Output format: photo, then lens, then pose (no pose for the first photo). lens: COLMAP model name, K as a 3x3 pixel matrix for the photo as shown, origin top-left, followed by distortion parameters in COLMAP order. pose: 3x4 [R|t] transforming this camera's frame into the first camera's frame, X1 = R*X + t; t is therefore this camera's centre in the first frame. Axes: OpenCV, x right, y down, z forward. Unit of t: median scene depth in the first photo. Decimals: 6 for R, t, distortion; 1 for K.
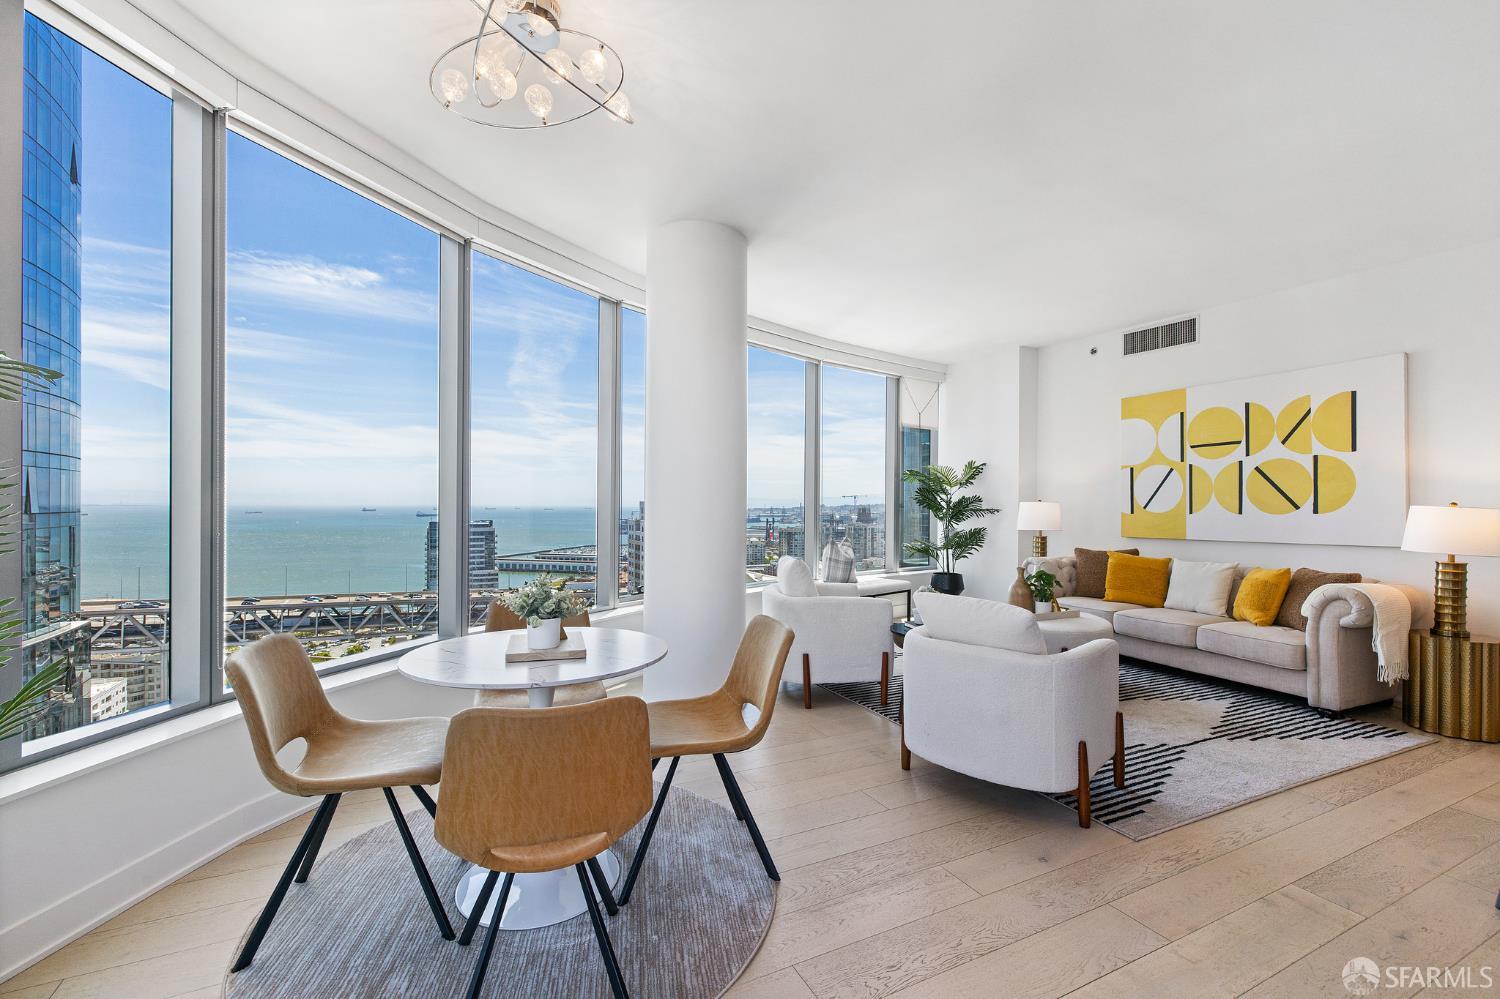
lens RADIAL K [[629.6, 0, 748.0], [0, 629.6, 502.1], [0, 0, 1]] dist [-0.003431, 0.000515]
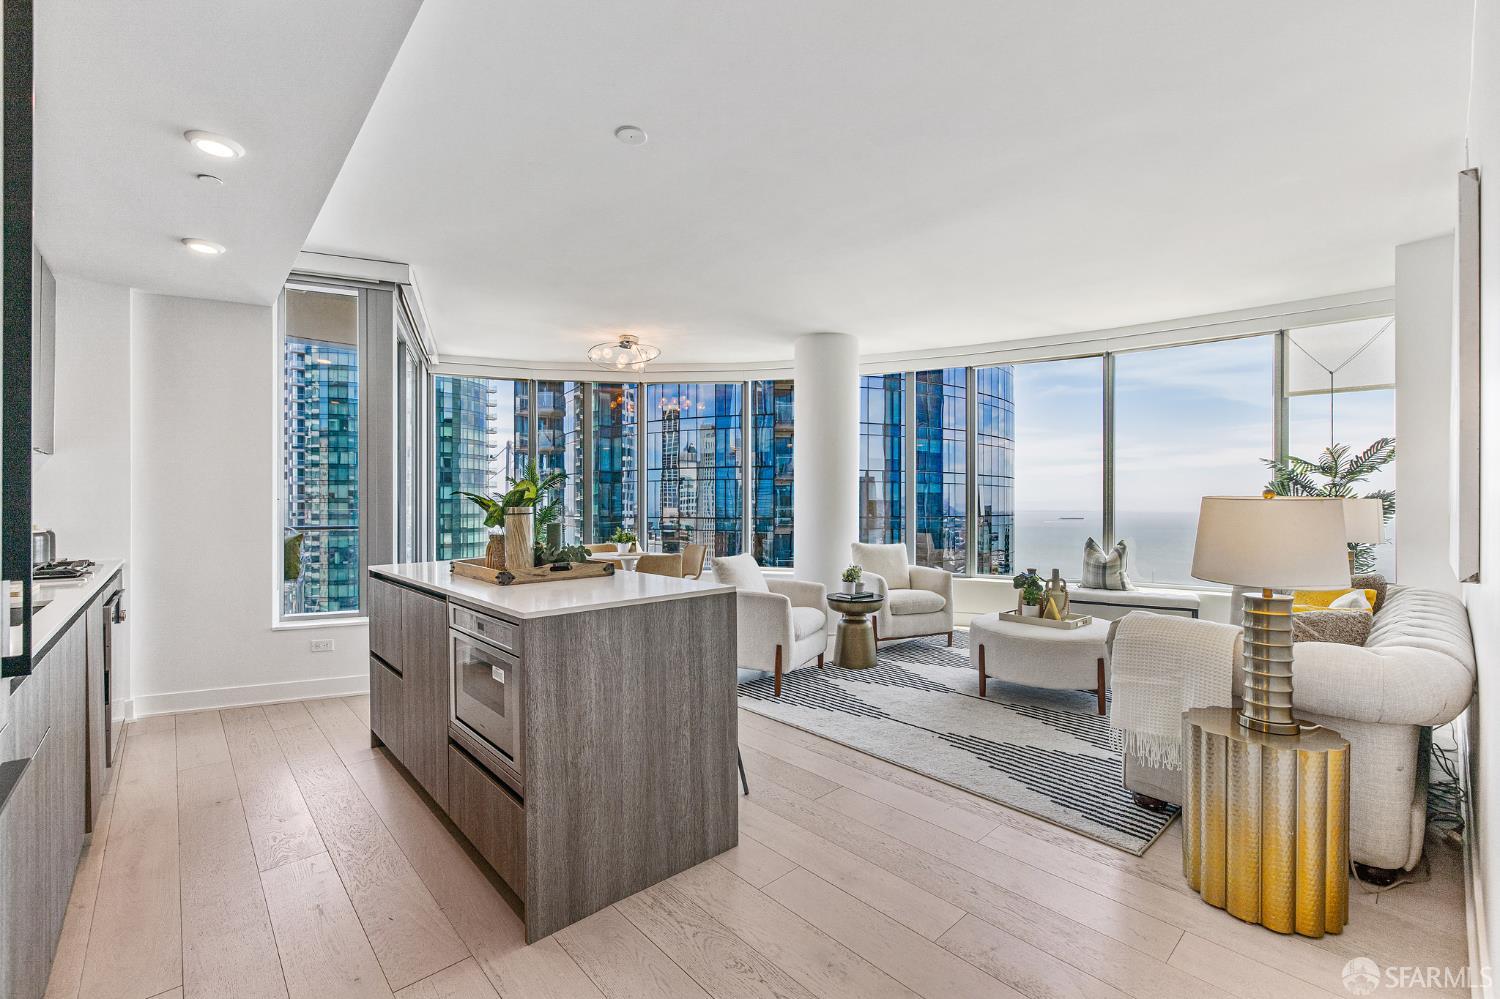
lens RADIAL K [[629.6, 0, 750.0], [0, 629.6, 508.2], [0, 0, 1]] dist [-0.003431, 0.000515]
pose [[0.272944, -0.004246, -0.962021, 1.003193], [0.003426, 0.999988, -0.003441, 0.011553], [0.962024, -0.002356, 0.272955, 0.270626]]
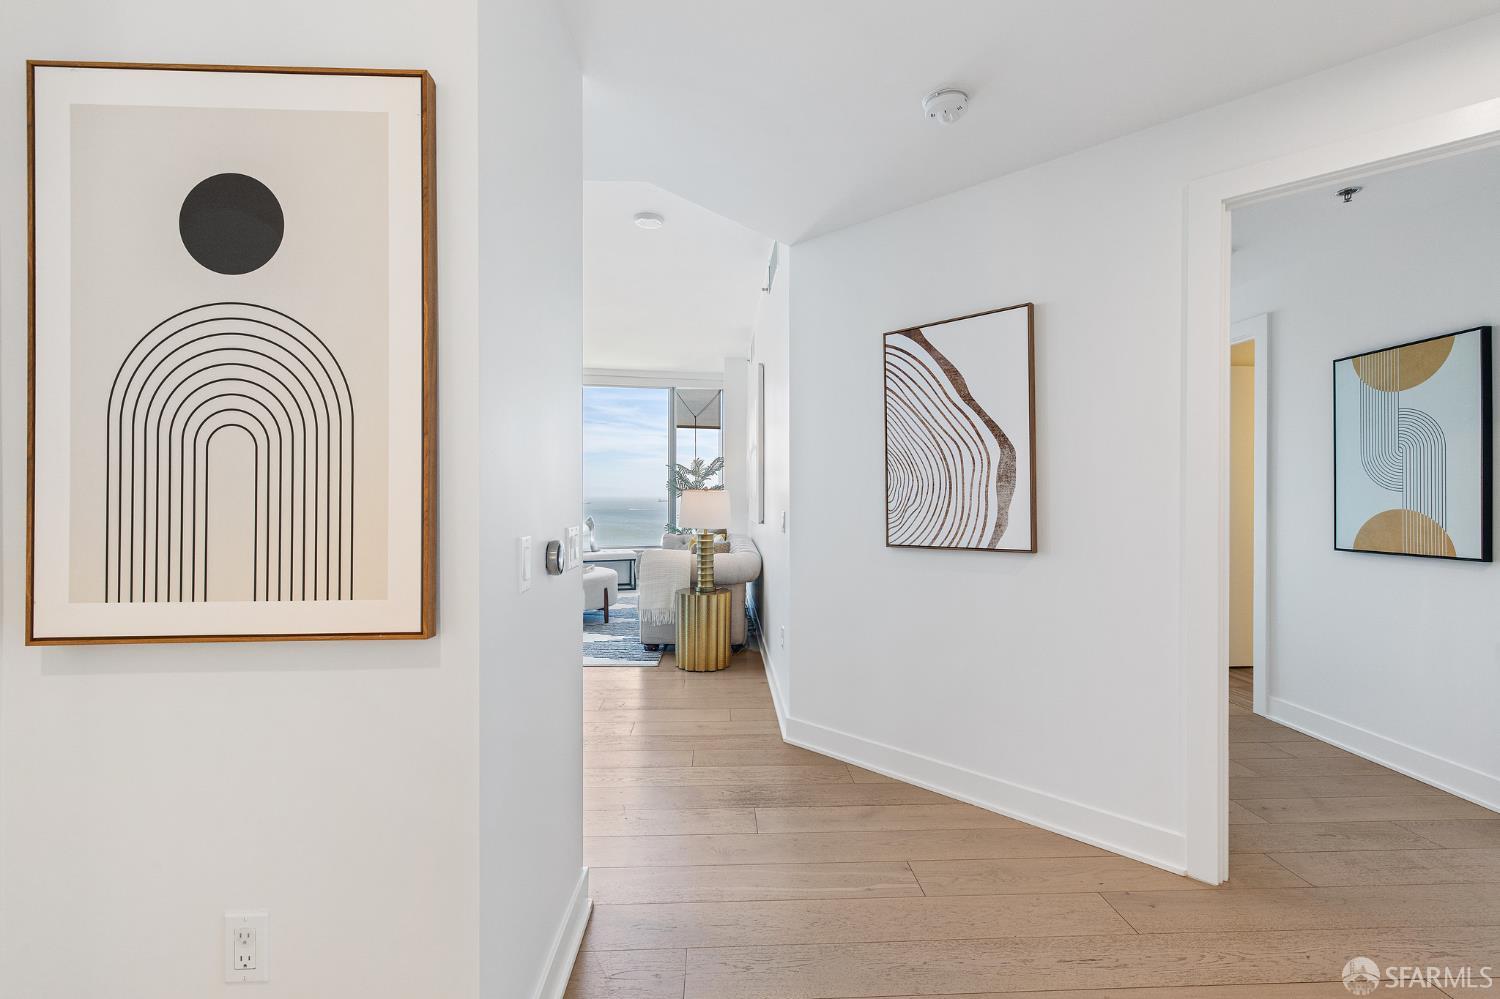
lens RADIAL K [[629.6, 0, 757.7], [0, 629.6, 495.3], [0, 0, 1]] dist [-0.003431, 0.000515]
pose [[0.921487, -0.004627, -0.388382, 1.128727], [0.005840, 0.999981, 0.001942, 0.011005], [0.388366, -0.004057, 0.921496, -0.101840]]
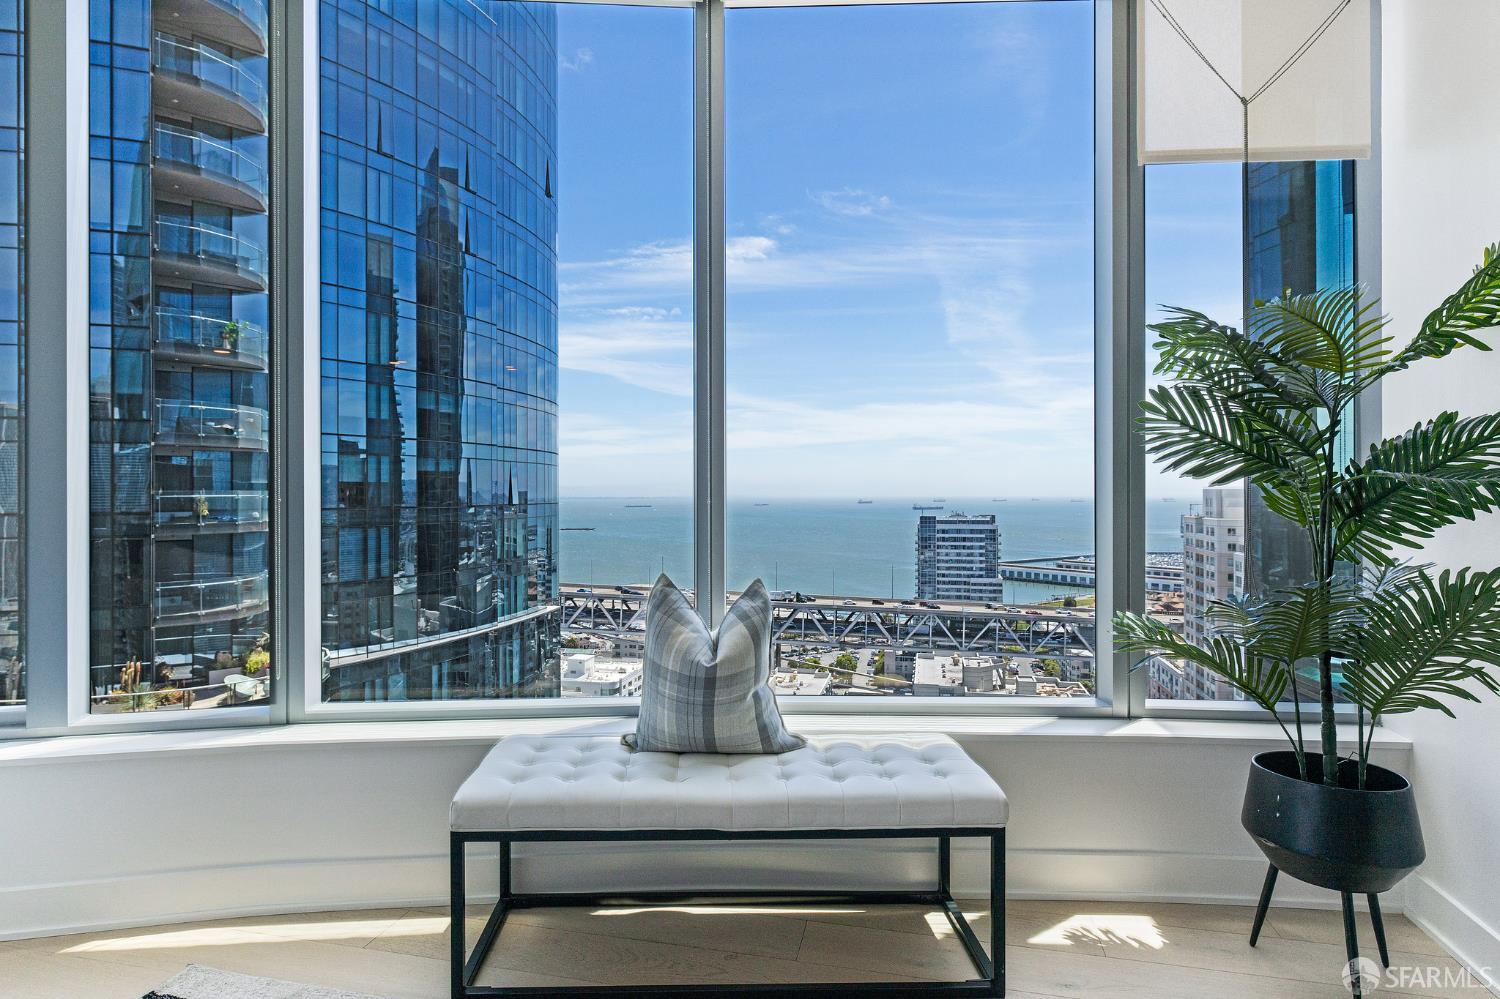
lens RADIAL K [[821.6, 0, 734.4], [0, 821.6, 483.5], [0, 0, 1]] dist [0.007216, -0.001146]
pose [[0.769322, -0.015683, -0.638669, 0.431616], [0.009128, 0.999866, -0.013557, 0.020111], [0.638797, 0.004600, 0.769362, 0.816614]]
